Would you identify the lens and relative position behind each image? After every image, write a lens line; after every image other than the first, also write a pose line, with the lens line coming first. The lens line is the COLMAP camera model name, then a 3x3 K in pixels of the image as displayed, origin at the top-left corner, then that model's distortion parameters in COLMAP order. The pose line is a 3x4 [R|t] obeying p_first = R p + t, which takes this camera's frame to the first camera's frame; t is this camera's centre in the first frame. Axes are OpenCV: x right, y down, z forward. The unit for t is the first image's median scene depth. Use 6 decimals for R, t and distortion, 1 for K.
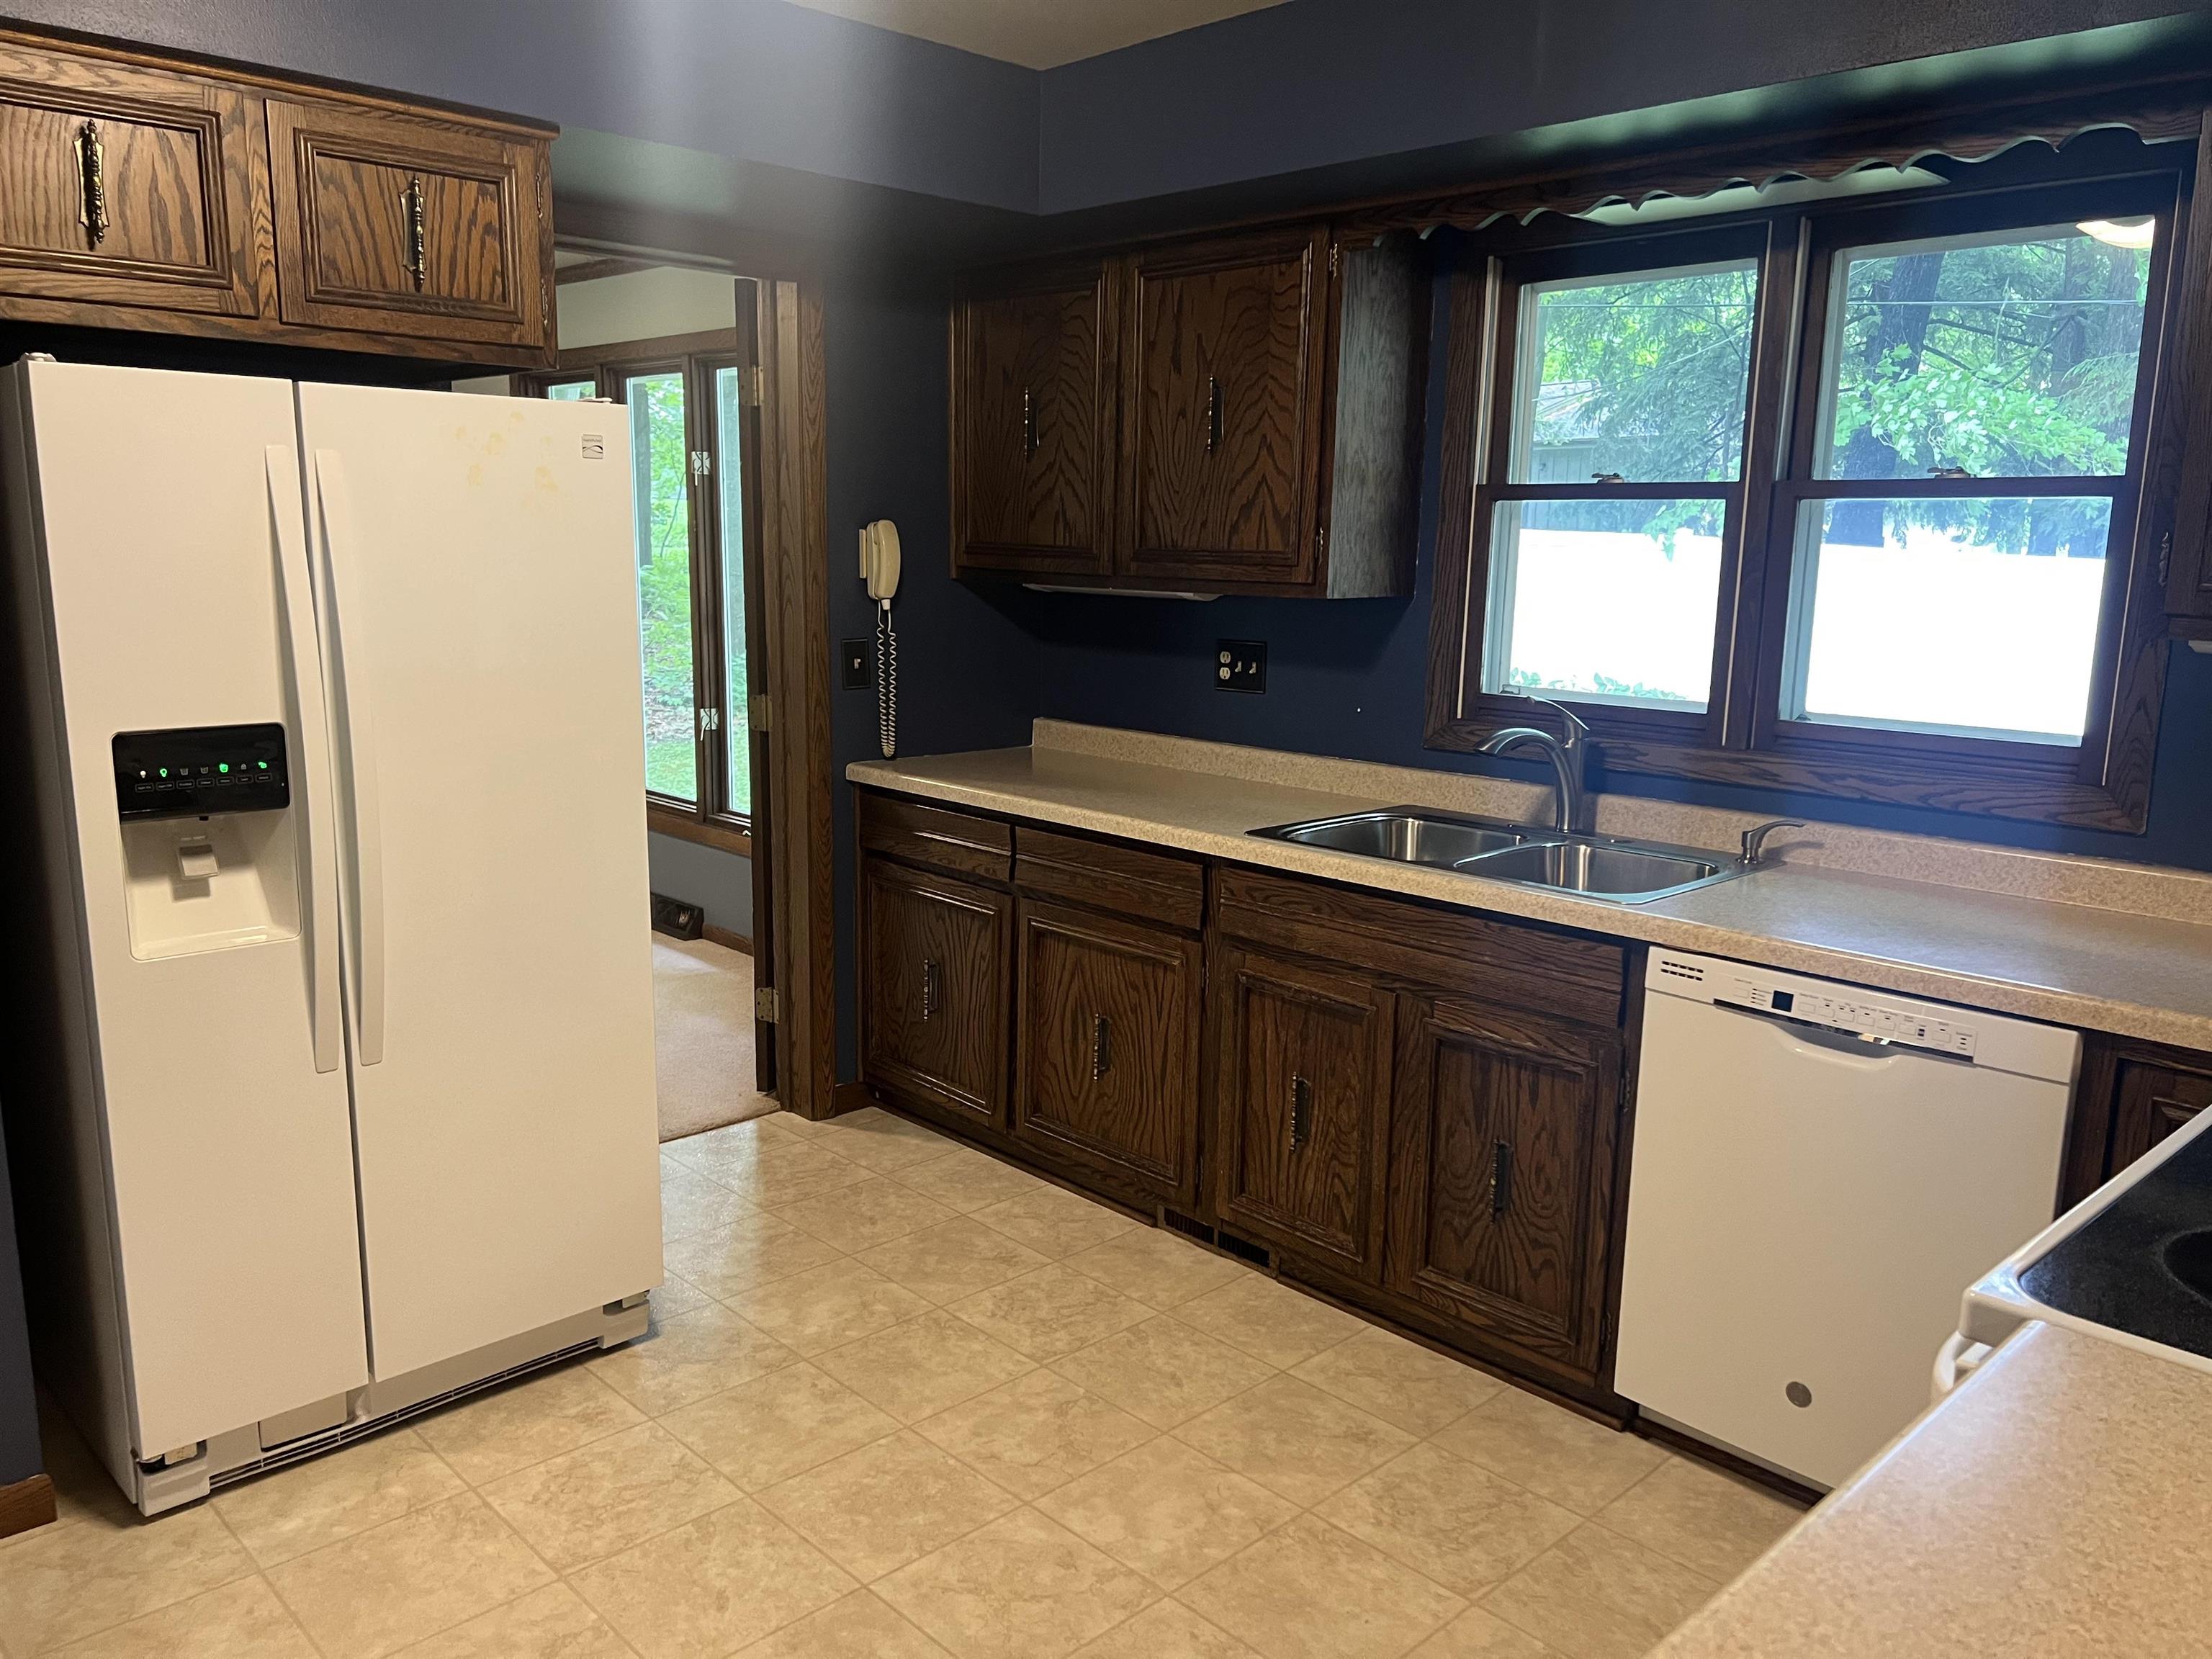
lens RADIAL K [[1651.5, 0, 1107.1], [0, 1651.5, 855.0], [0, 0, 1]] dist [0.188551, -0.430772]
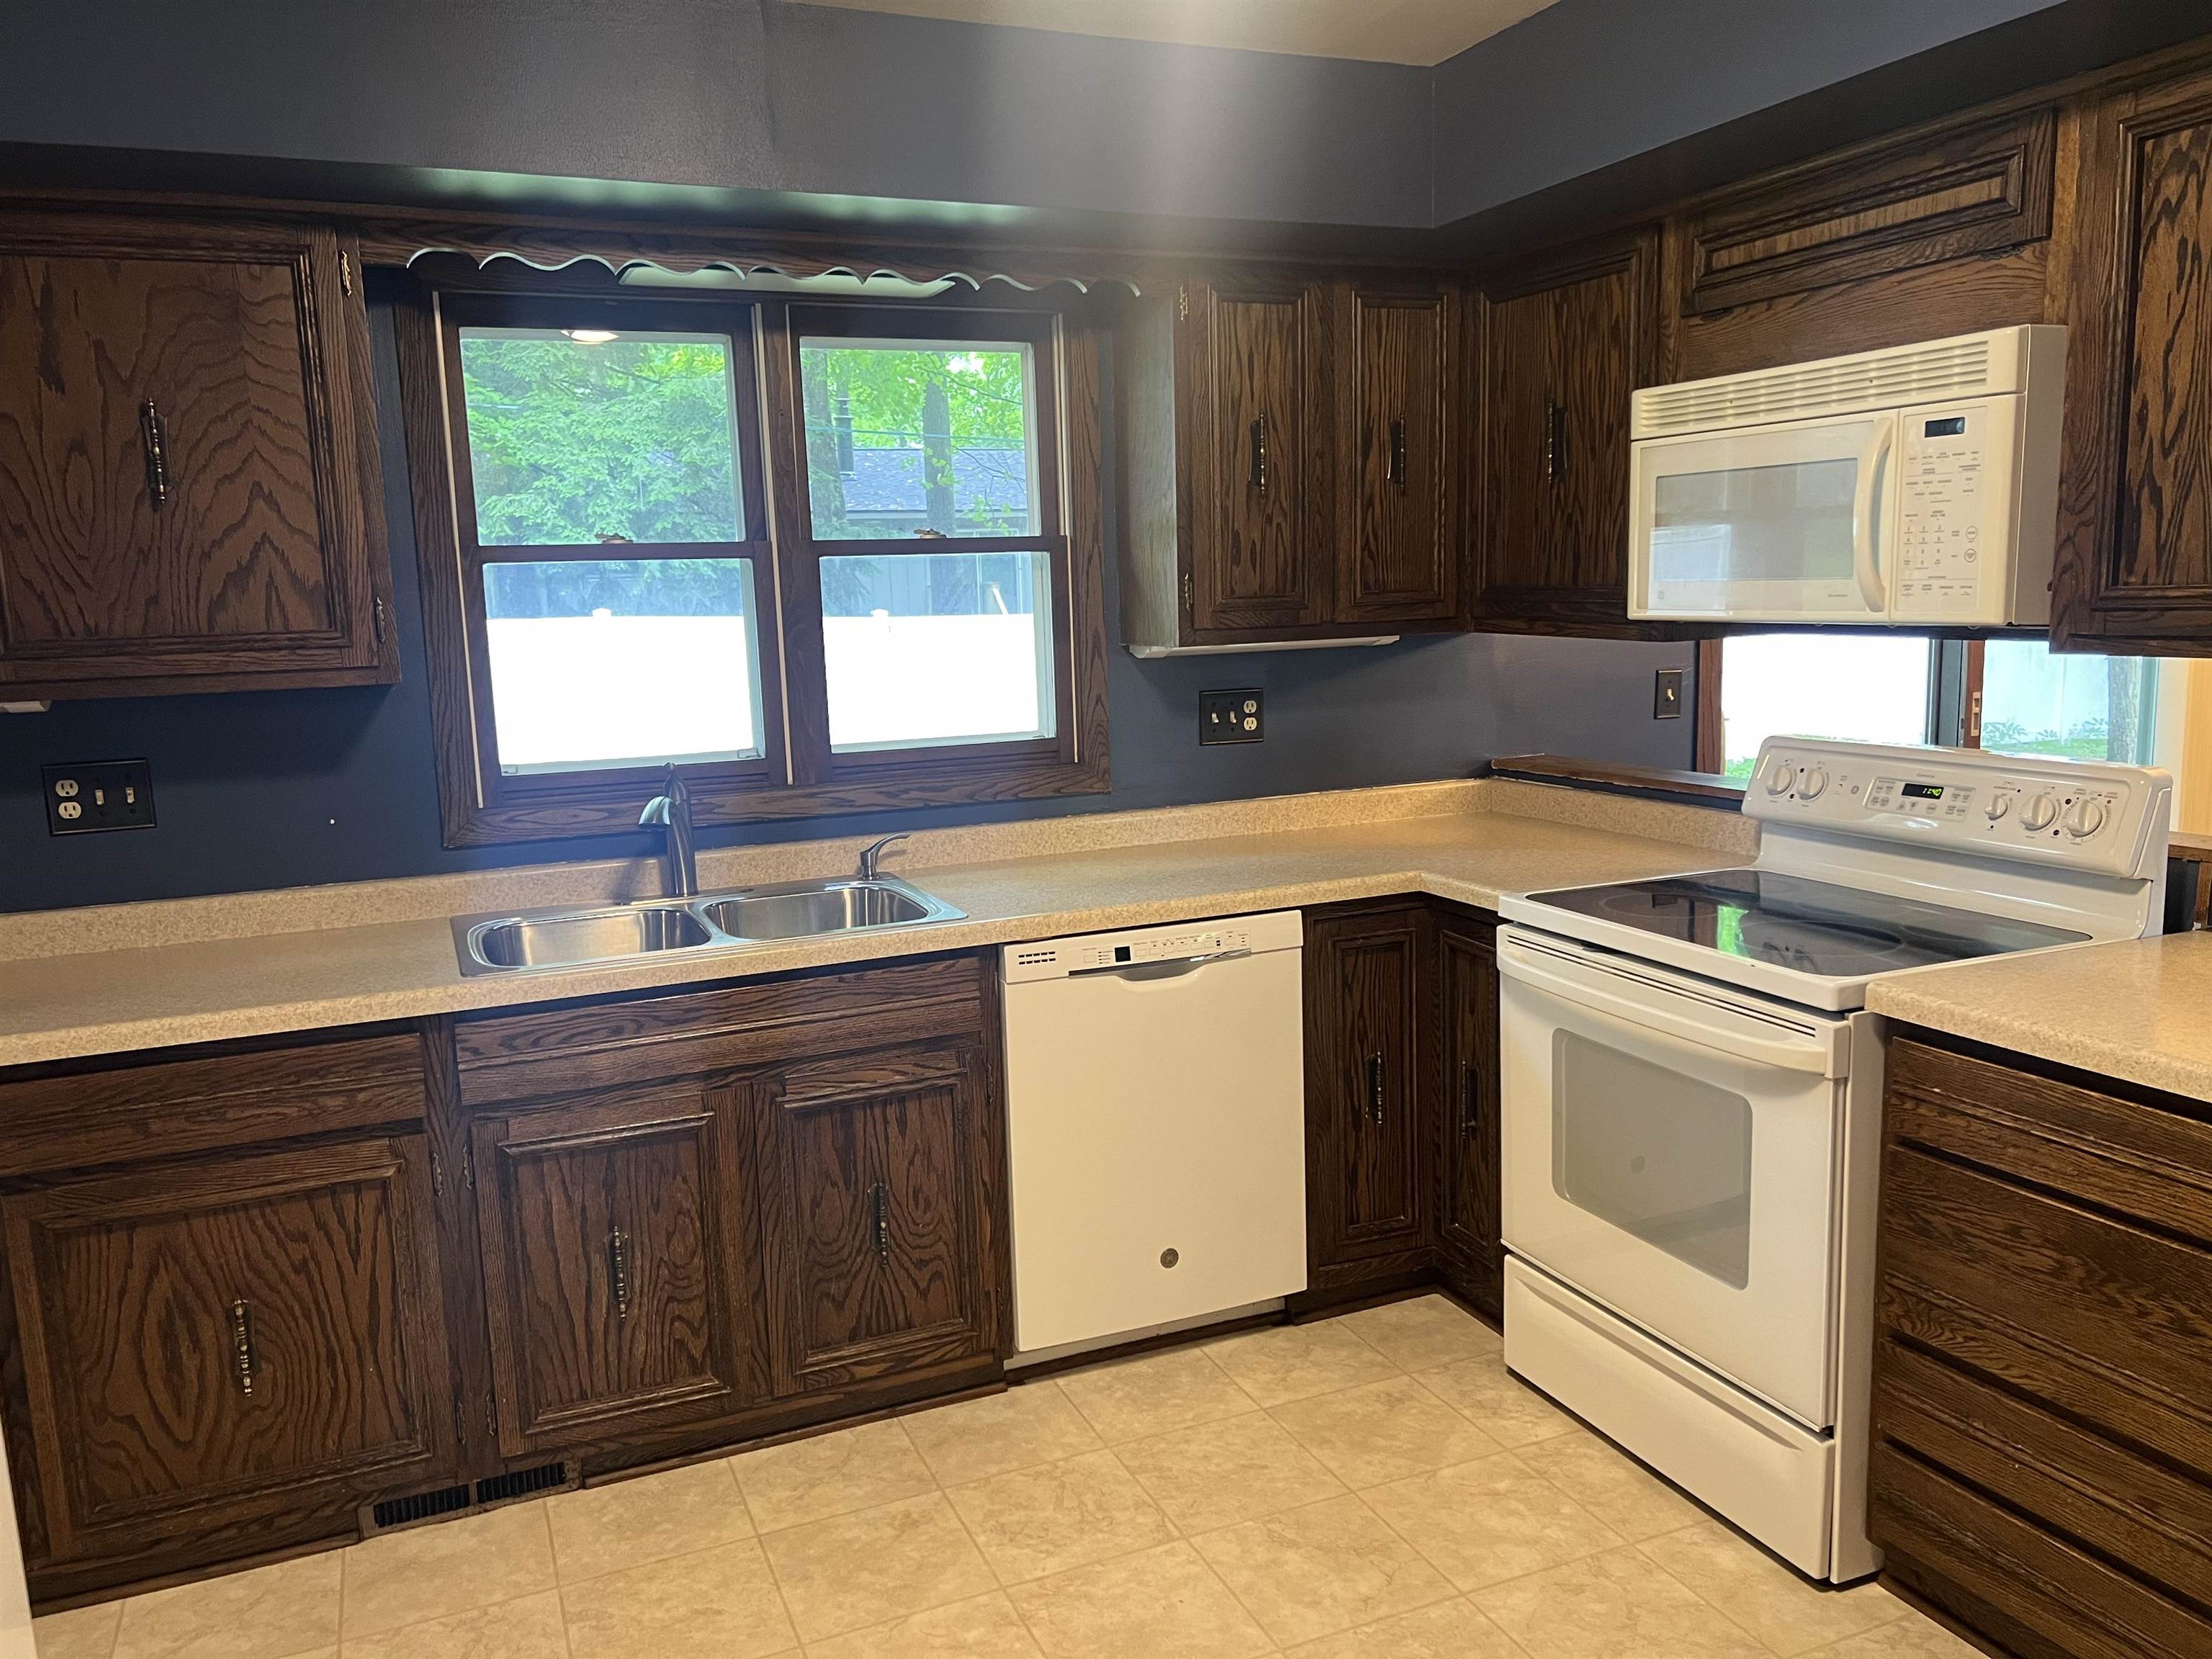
lens RADIAL K [[1635.3, 0, 1100.2], [0, 1635.3, 843.7], [0, 0, 1]] dist [0.057425, -0.036889]
pose [[0.361209, -0.173473, 0.916207, -0.562204], [0.218521, 0.970931, 0.097684, -0.091936], [-0.906519, 0.164927, 0.388616, 0.435843]]
